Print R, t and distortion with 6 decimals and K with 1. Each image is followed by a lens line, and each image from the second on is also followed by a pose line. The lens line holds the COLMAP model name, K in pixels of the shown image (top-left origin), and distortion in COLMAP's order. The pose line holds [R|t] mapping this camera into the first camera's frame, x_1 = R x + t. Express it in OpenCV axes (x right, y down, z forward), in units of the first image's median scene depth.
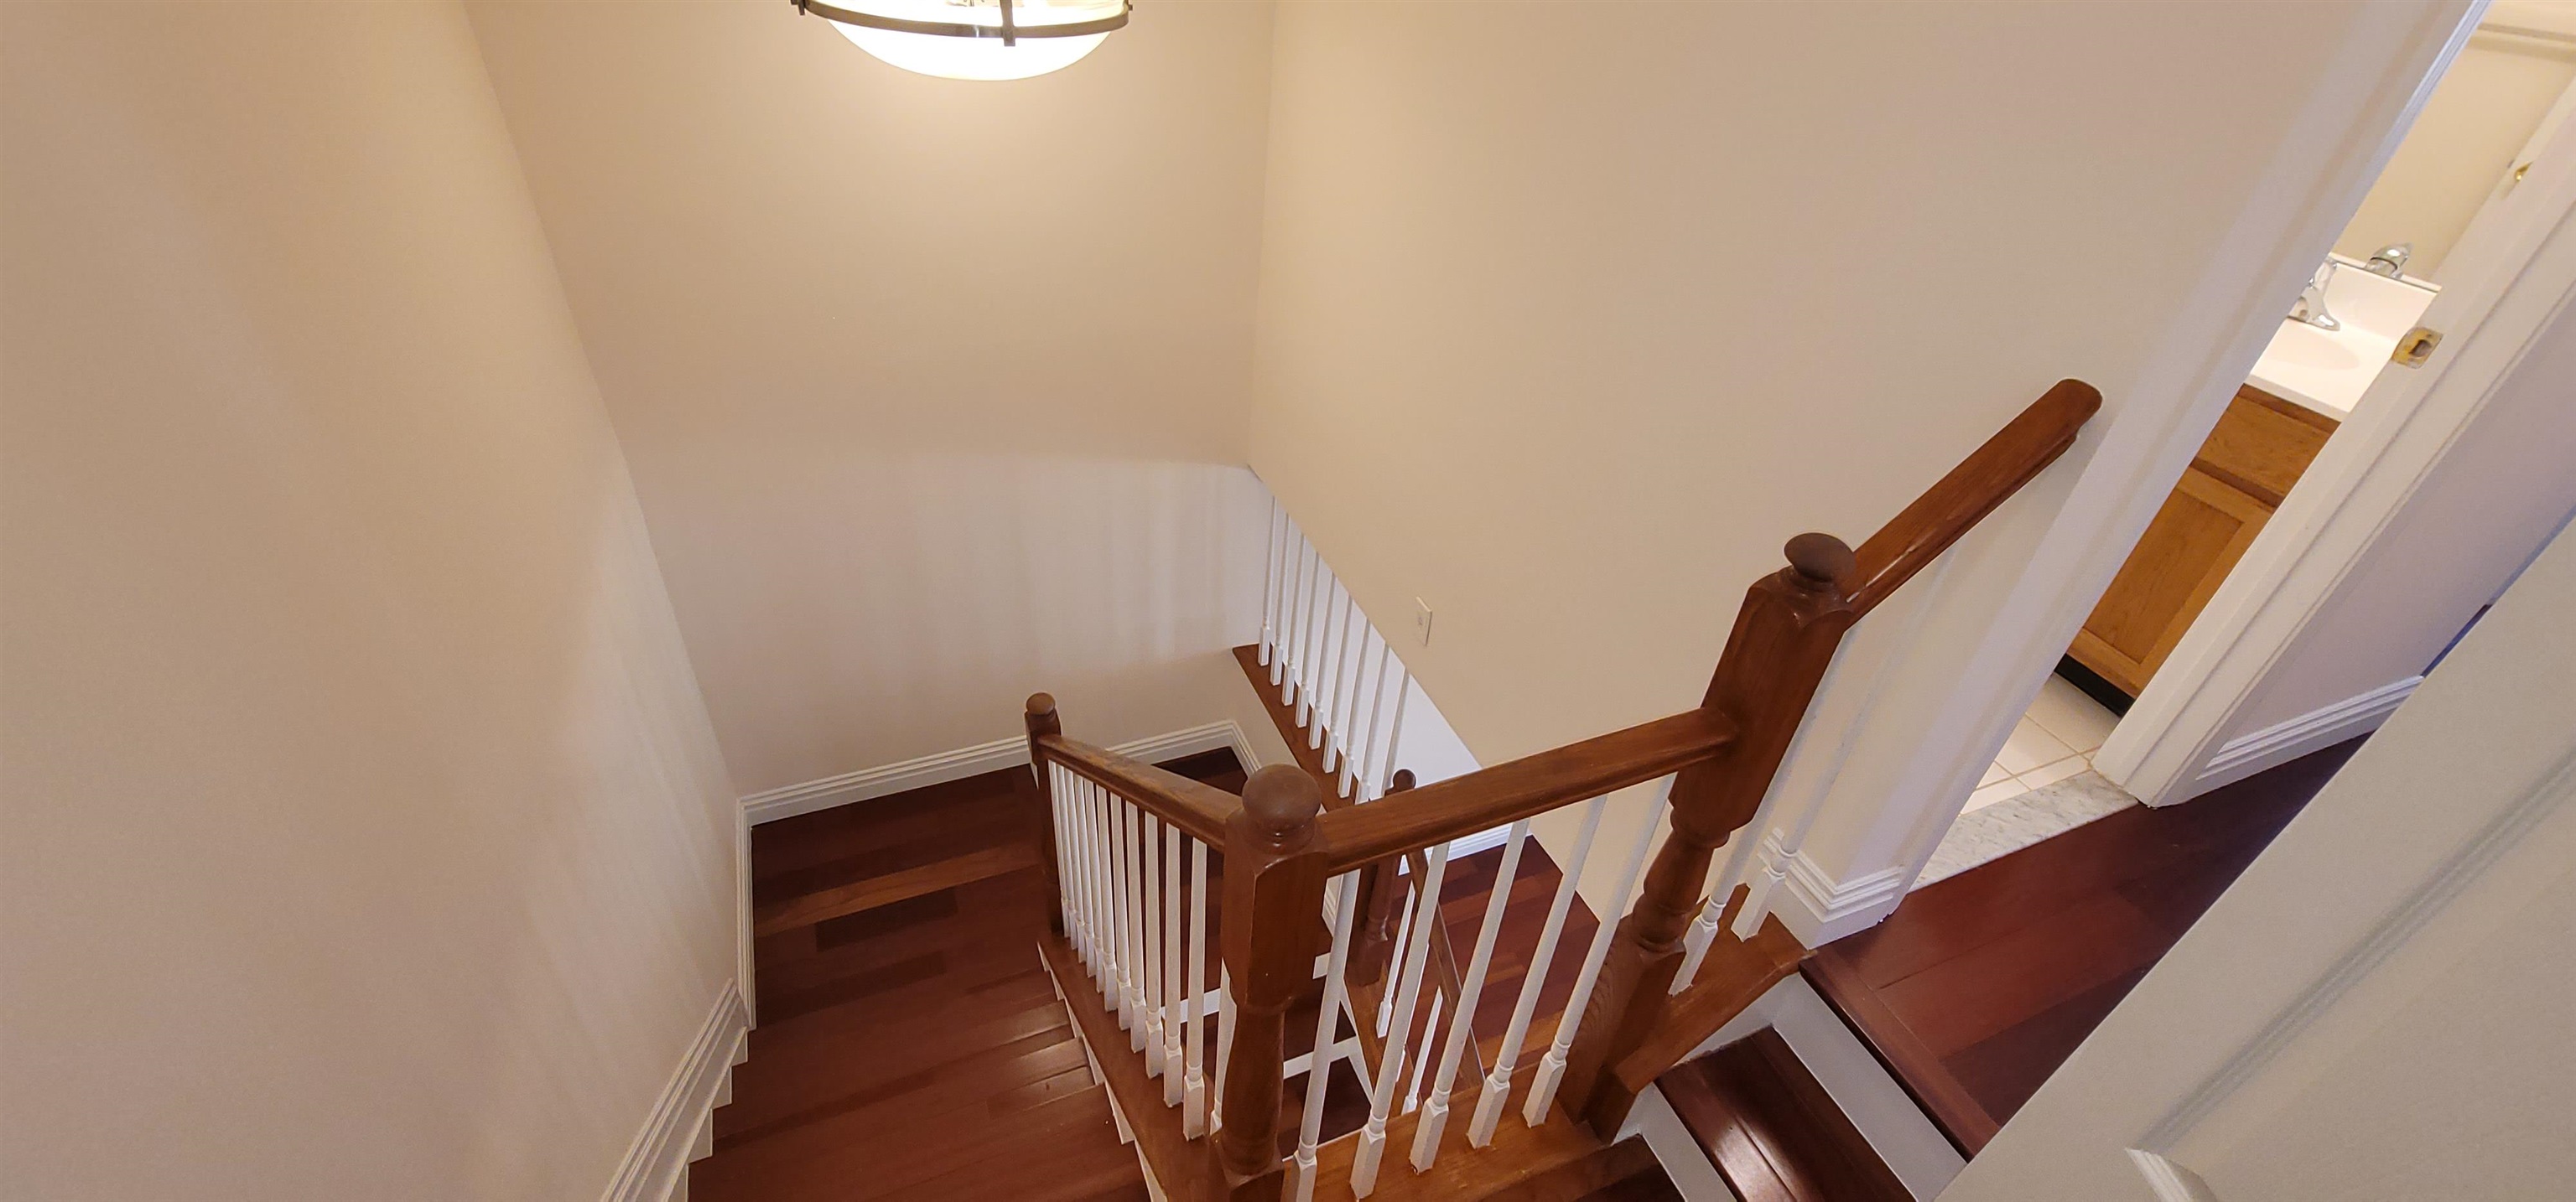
lens RADIAL K [[1055.9, 0, 1290.6], [0, 1055.9, 591.4], [0, 0, 1]] dist [-0.002865, 0.000238]
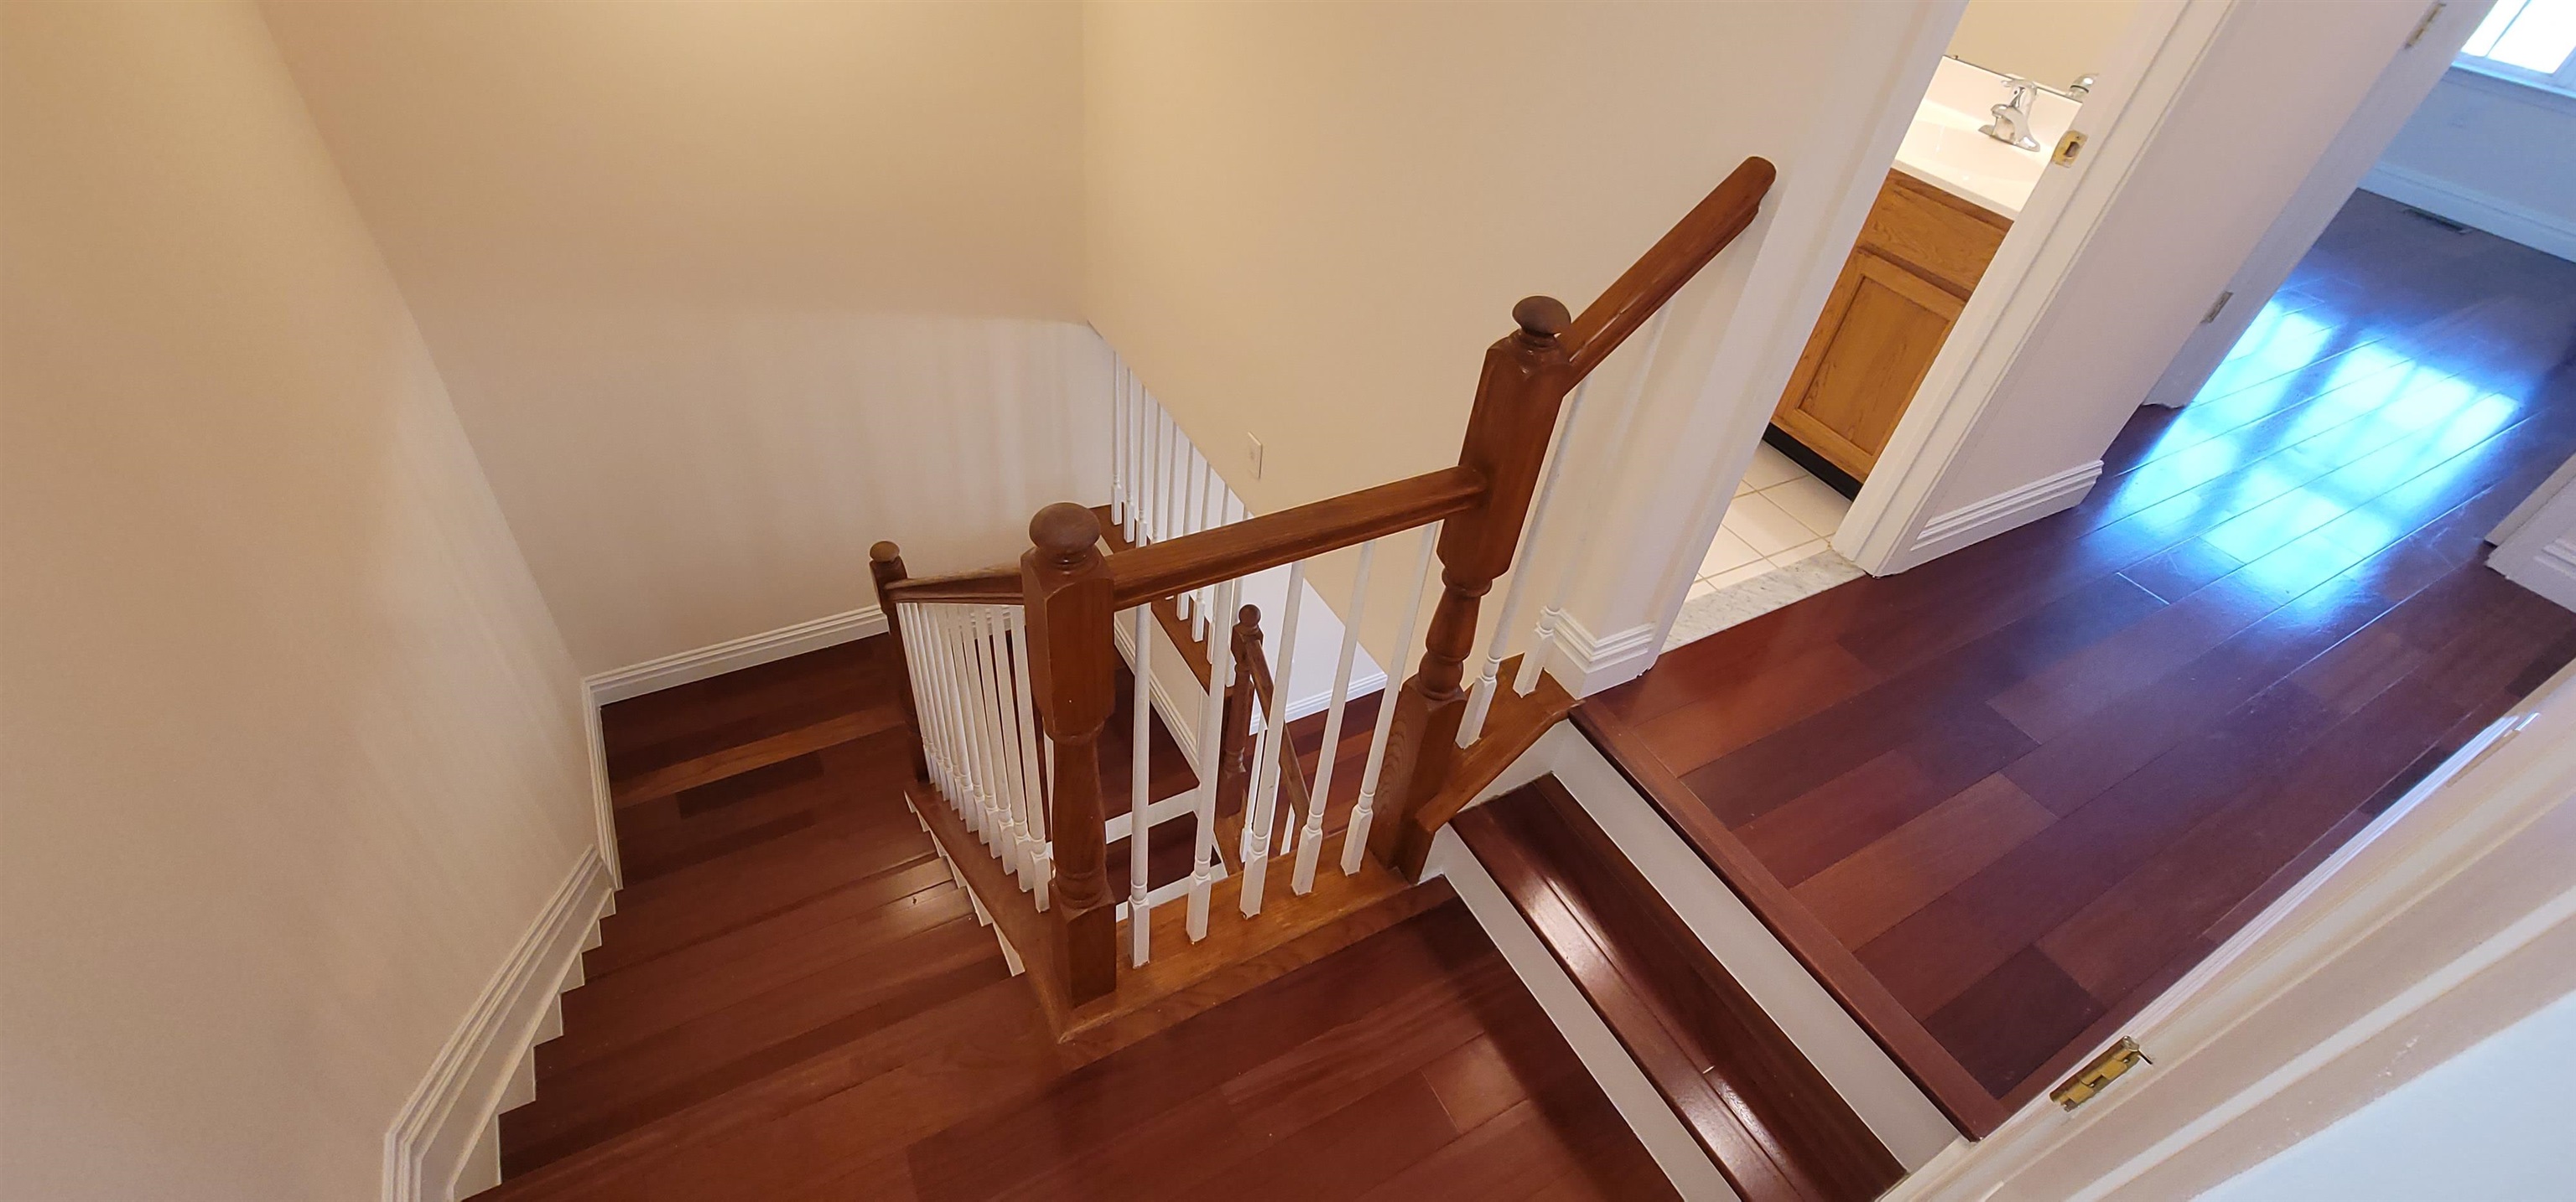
lens RADIAL K [[1055.9, 0, 1291.2], [0, 1055.9, 590.6], [0, 0, 1]] dist [-0.002865, 0.000238]
pose [[0.992595, -0.052032, 0.109759, 0.050479], [0.041195, 0.994255, 0.098792, 0.076972], [-0.114269, -0.093539, 0.989036, -0.072168]]
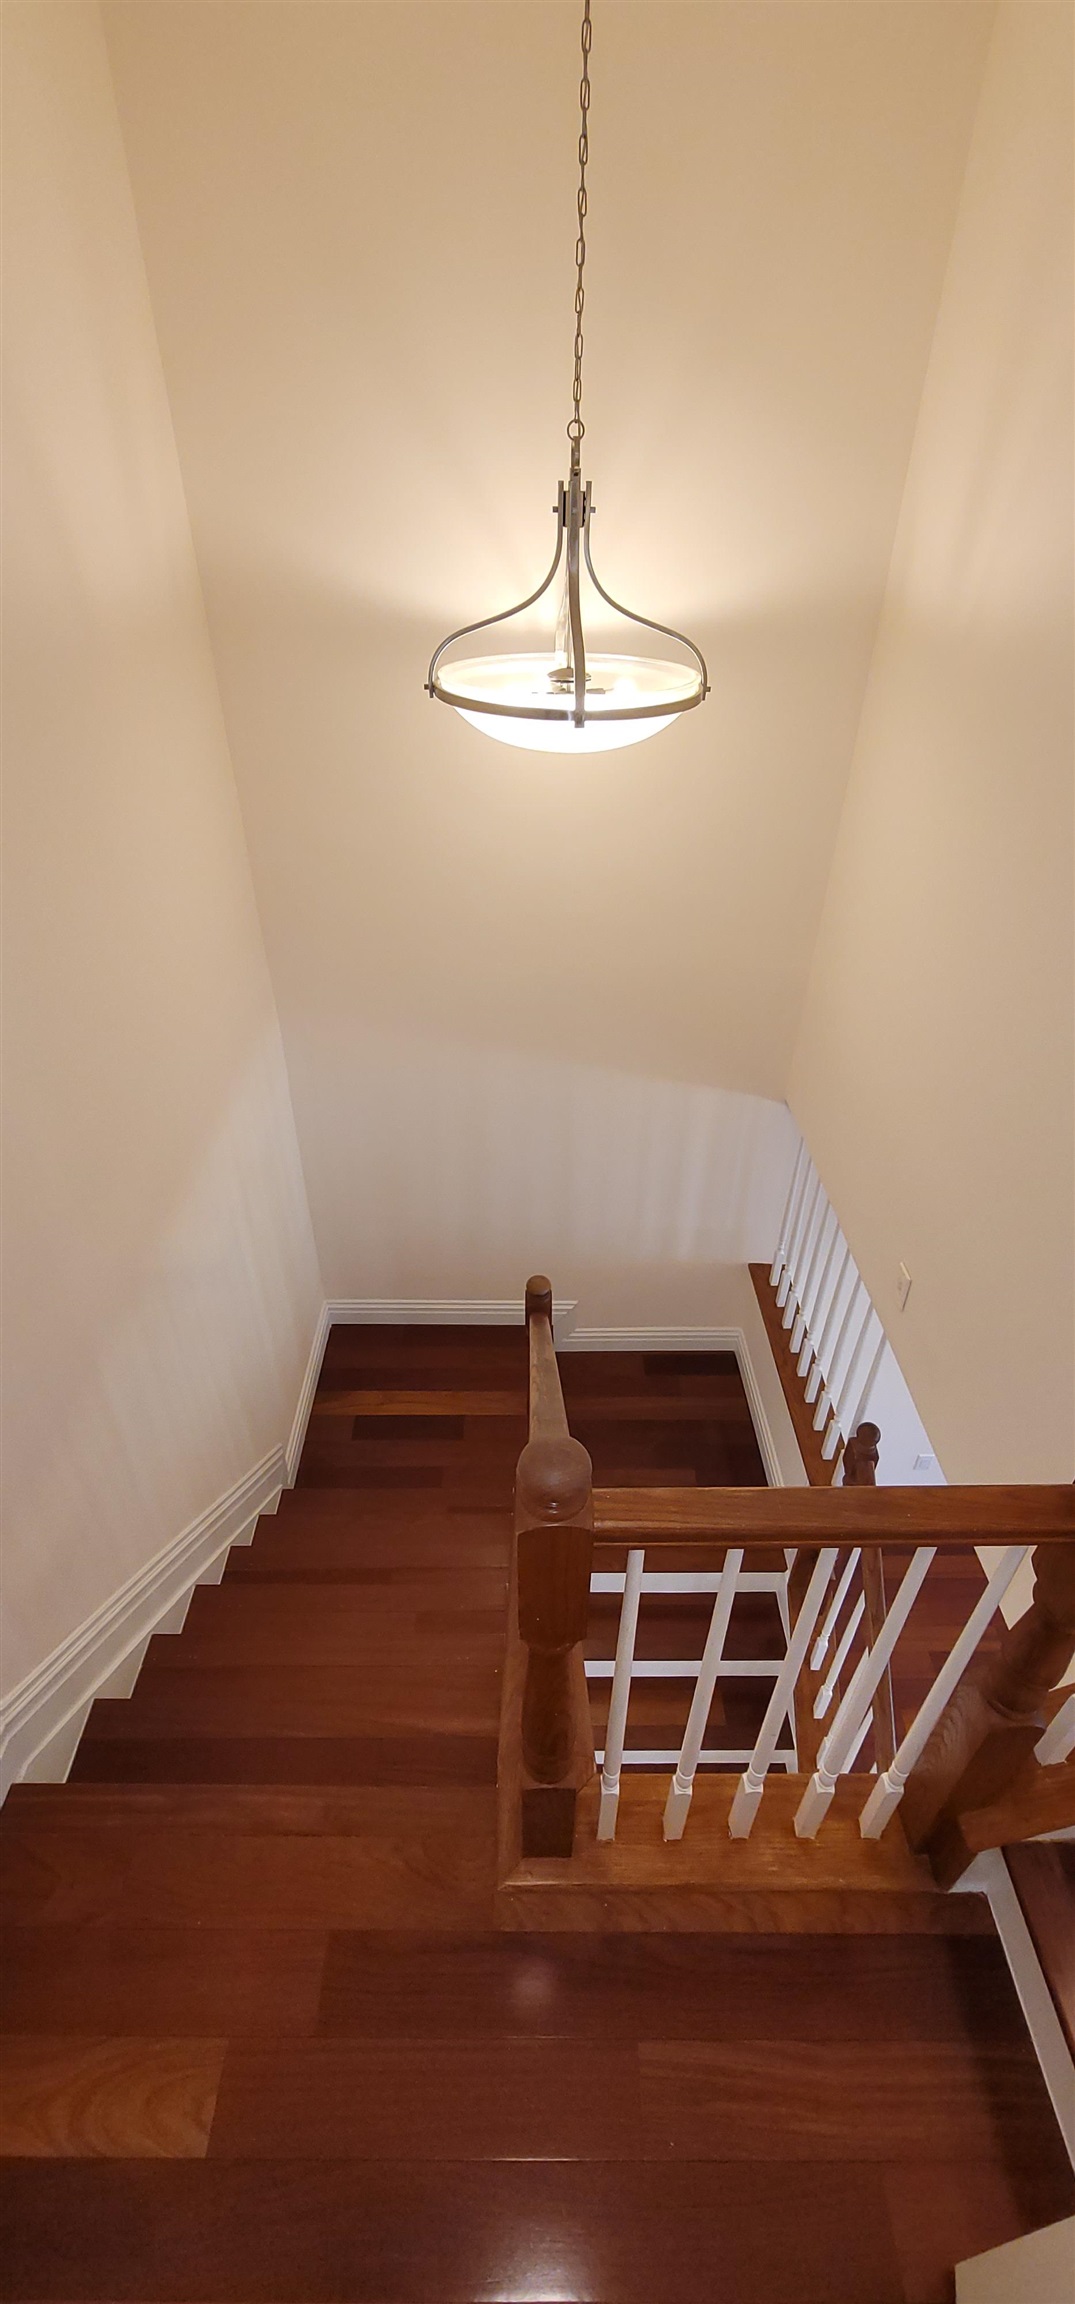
lens RADIAL K [[944.6, 0, 543.6], [0, 944.6, 1148.4], [0, 0, 1]] dist [-0.002865, 0.000238]
pose [[0.923456, 0.168810, -0.344575, 0.126044], [-0.176956, 0.984187, 0.007921, -0.063126], [0.340463, 0.053660, 0.938725, 0.040373]]
